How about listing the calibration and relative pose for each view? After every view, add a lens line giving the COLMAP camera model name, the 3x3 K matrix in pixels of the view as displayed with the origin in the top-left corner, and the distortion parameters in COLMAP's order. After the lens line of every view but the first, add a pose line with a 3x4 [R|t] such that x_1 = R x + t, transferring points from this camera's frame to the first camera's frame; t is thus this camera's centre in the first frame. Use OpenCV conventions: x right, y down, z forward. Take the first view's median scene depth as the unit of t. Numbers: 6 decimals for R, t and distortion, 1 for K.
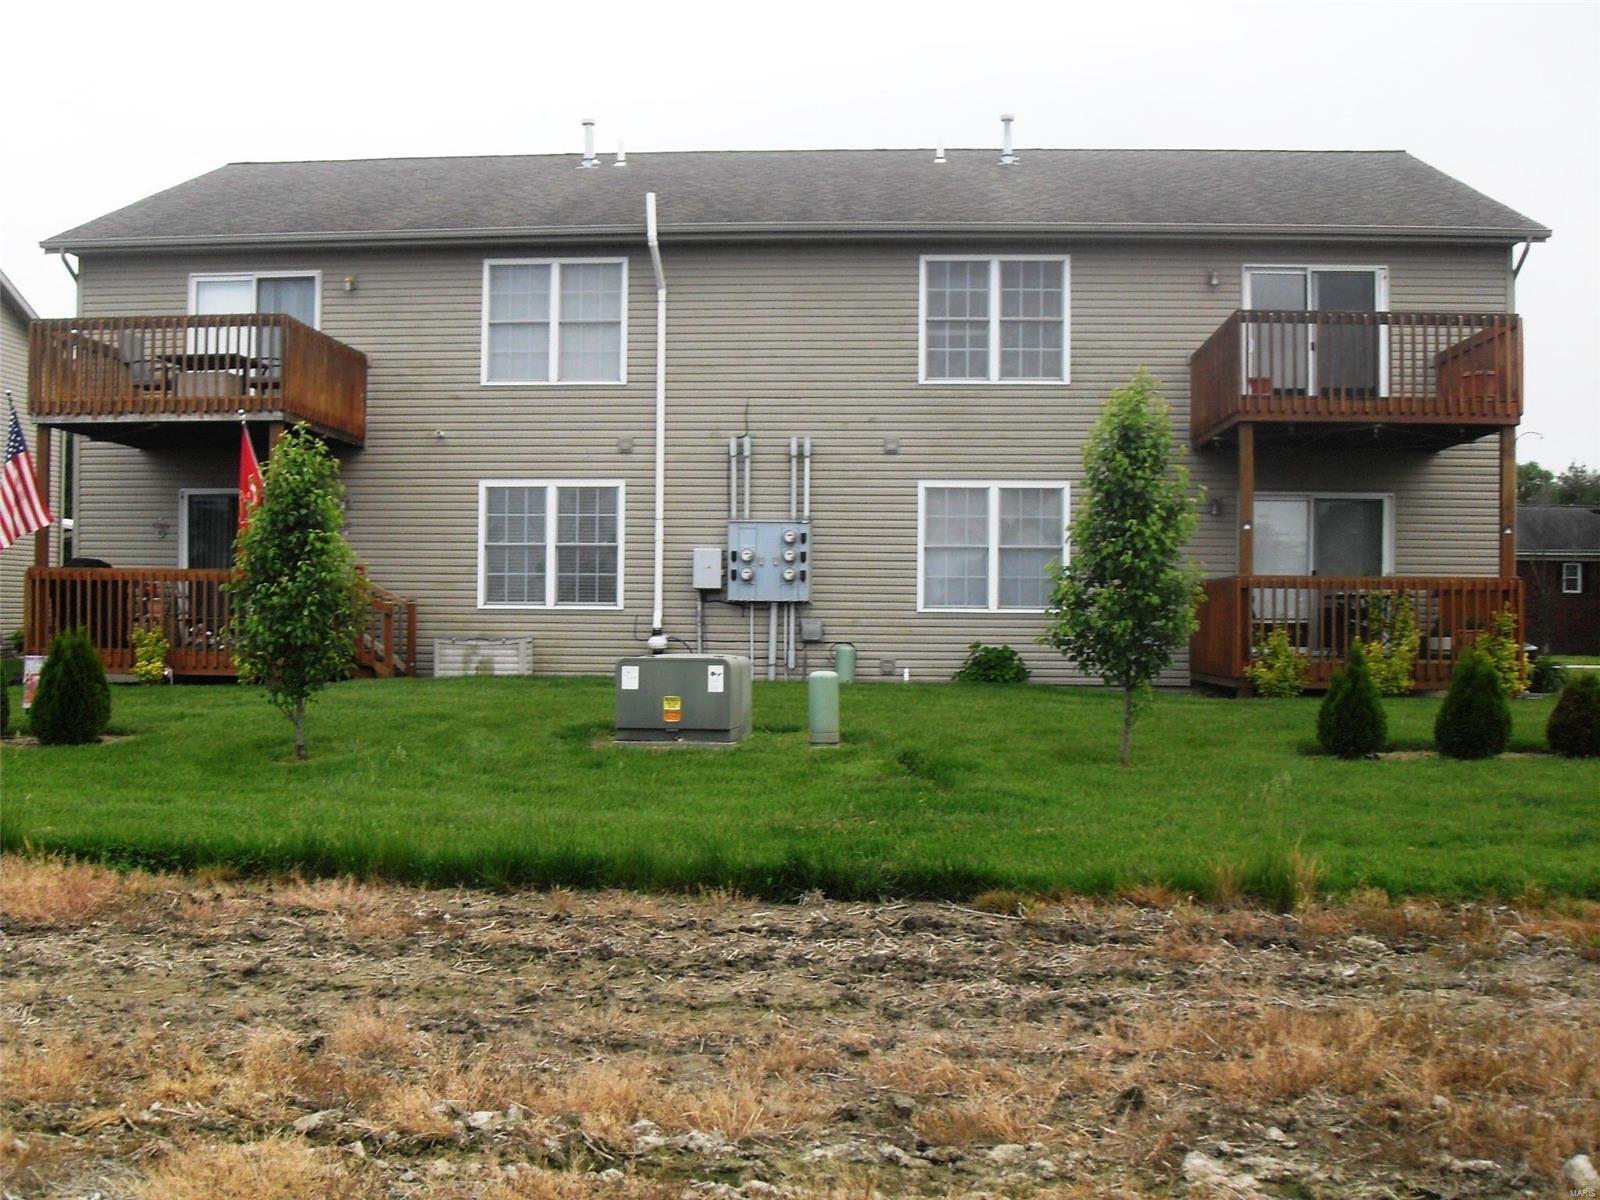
lens RADIAL K [[1788.2, 0, 770.9], [0, 1788.2, 610.2], [0, 0, 1]] dist [-0.196819, 0.191384]
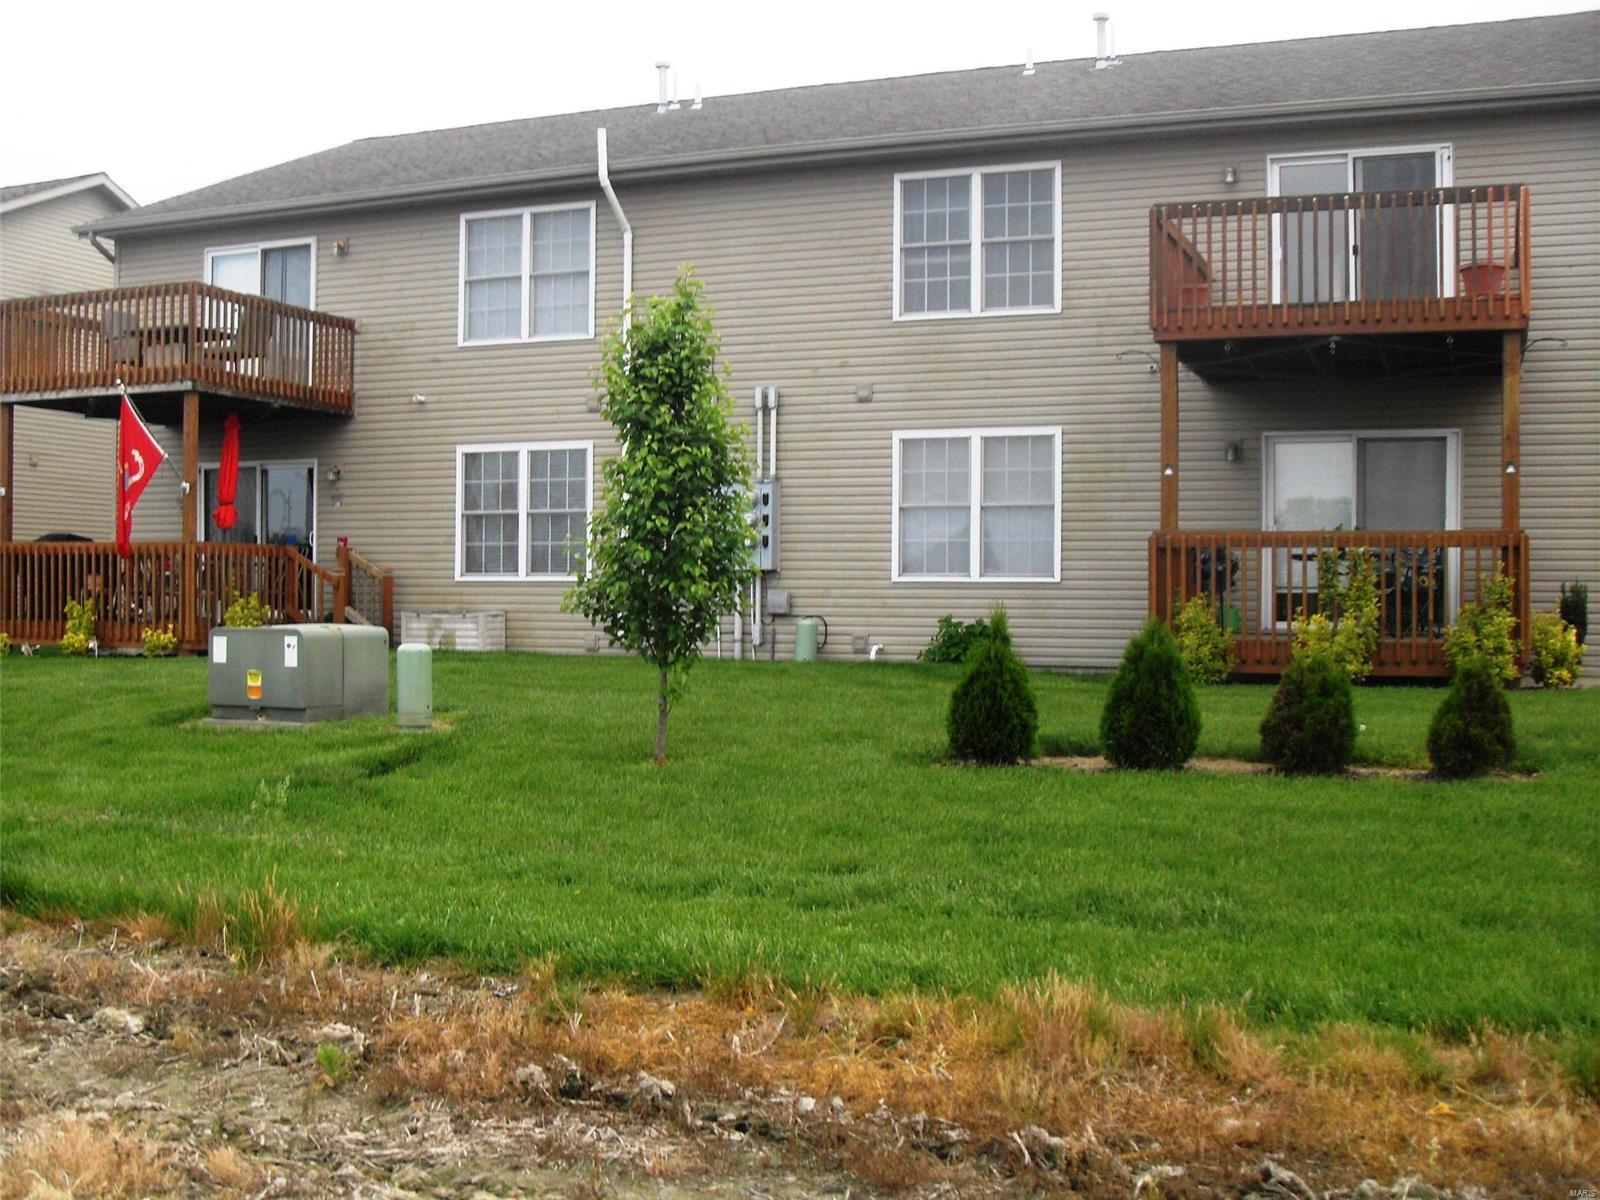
lens RADIAL K [[1788.2, 0, 770.9], [0, 1788.2, 610.2], [0, 0, 1]] dist [-0.196819, 0.191384]
pose [[0.951215, -0.000447, -0.308527, 0.297410], [0.003778, 0.999941, 0.010199, 0.006110], [0.308504, -0.010867, 0.951161, 0.149261]]
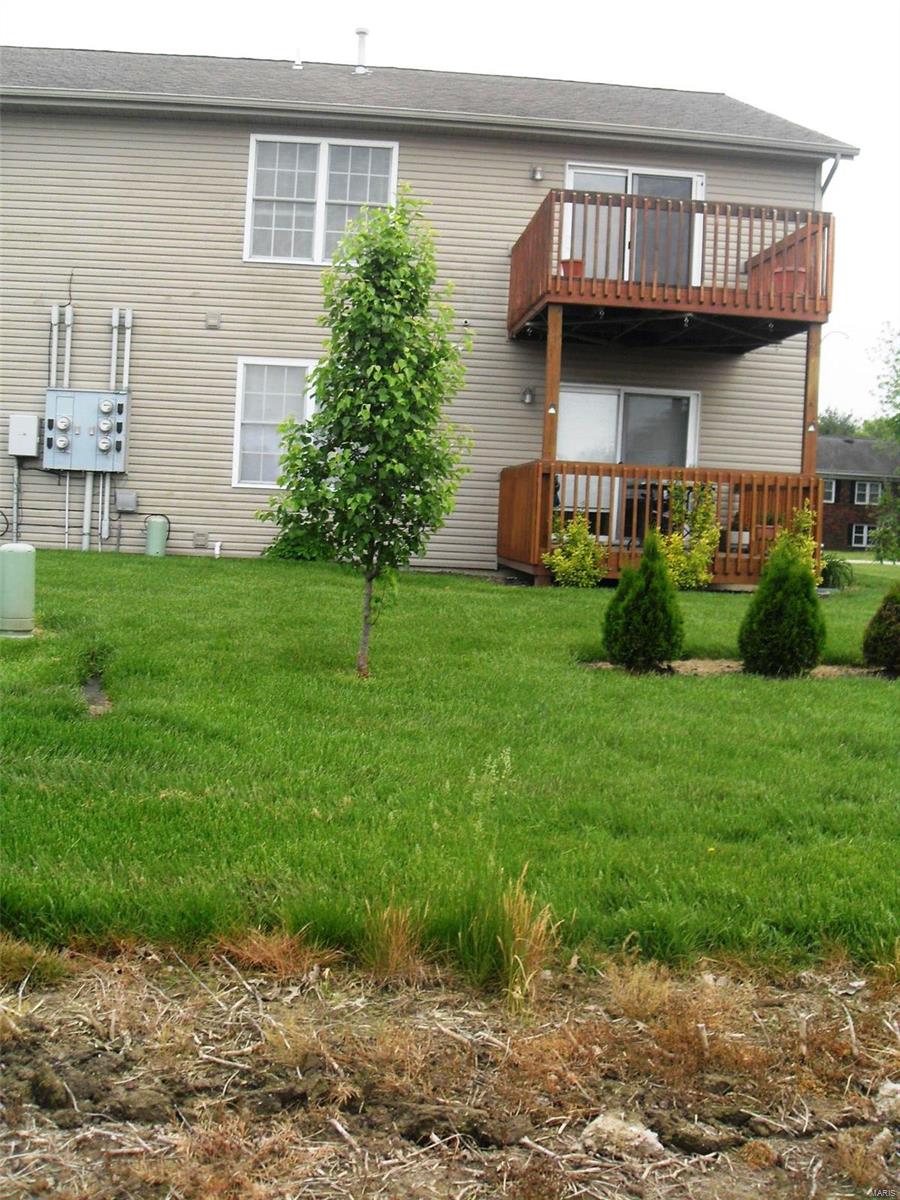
lens RADIAL K [[1341.2, 0, 442.8], [0, 1341.2, 564.1], [0, 0, 1]] dist [-0.196819, 0.191384]
pose [[0.986929, 0.031975, 0.157953, 0.082498], [-0.039870, 0.998096, 0.047071, 0.004446], [-0.156147, -0.052753, 0.986324, 0.235787]]
